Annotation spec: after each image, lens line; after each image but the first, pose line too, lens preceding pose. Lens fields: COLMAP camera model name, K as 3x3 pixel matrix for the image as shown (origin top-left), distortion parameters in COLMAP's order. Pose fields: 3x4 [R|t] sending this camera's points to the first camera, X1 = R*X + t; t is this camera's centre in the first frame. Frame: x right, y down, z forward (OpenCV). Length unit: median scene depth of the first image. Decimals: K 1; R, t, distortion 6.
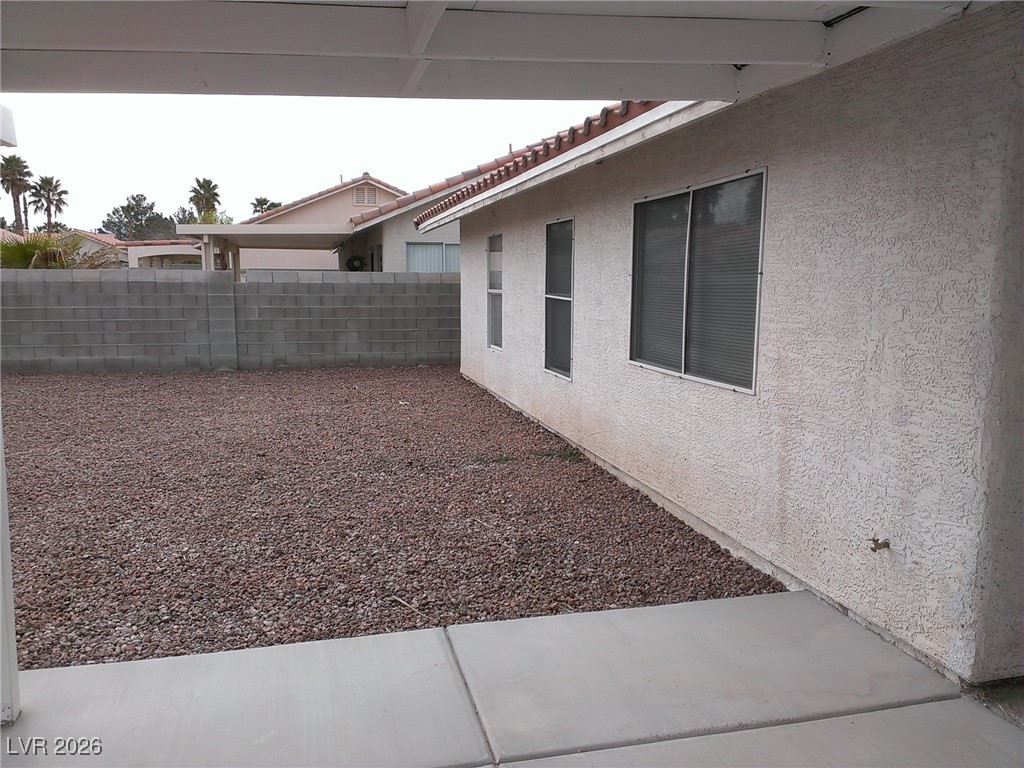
lens RADIAL K [[839.9, 0, 505.7], [0, 839.9, 385.2], [0, 0, 1]] dist [0.134373, -0.135810]
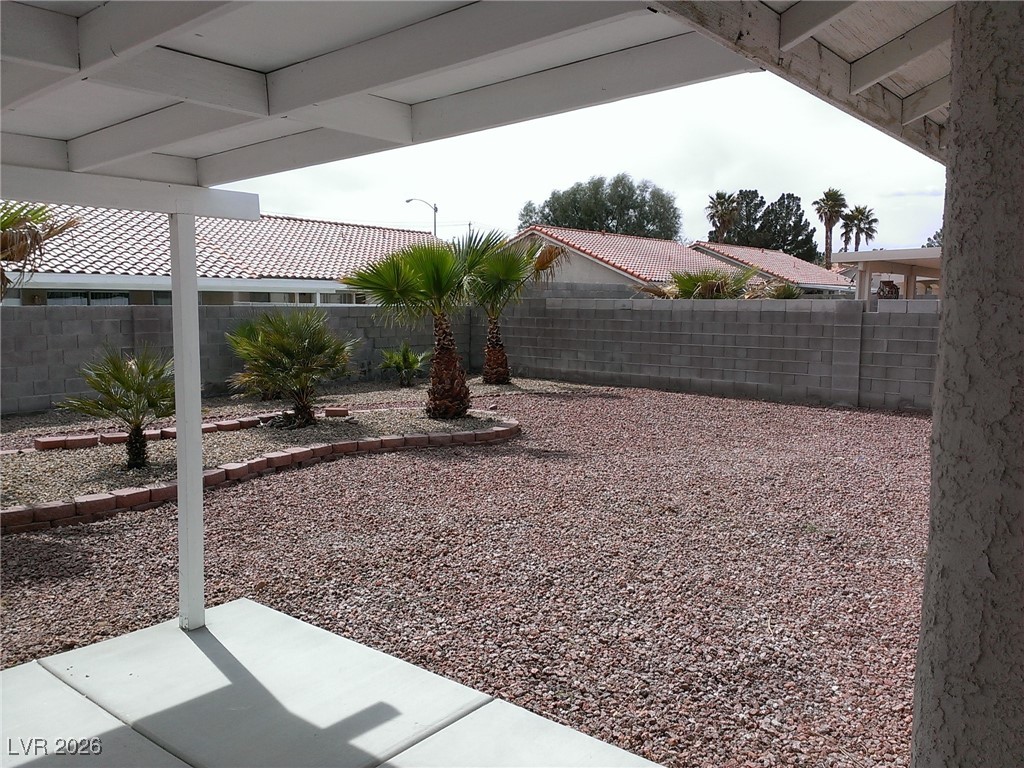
lens RADIAL K [[839.9, 0, 503.2], [0, 839.9, 393.8], [0, 0, 1]] dist [0.134373, -0.135810]
pose [[0.599146, 0.097421, -0.794691, 0.199199], [-0.110732, 0.993114, 0.038260, -0.025335], [0.792945, 0.065074, 0.605808, 0.130231]]
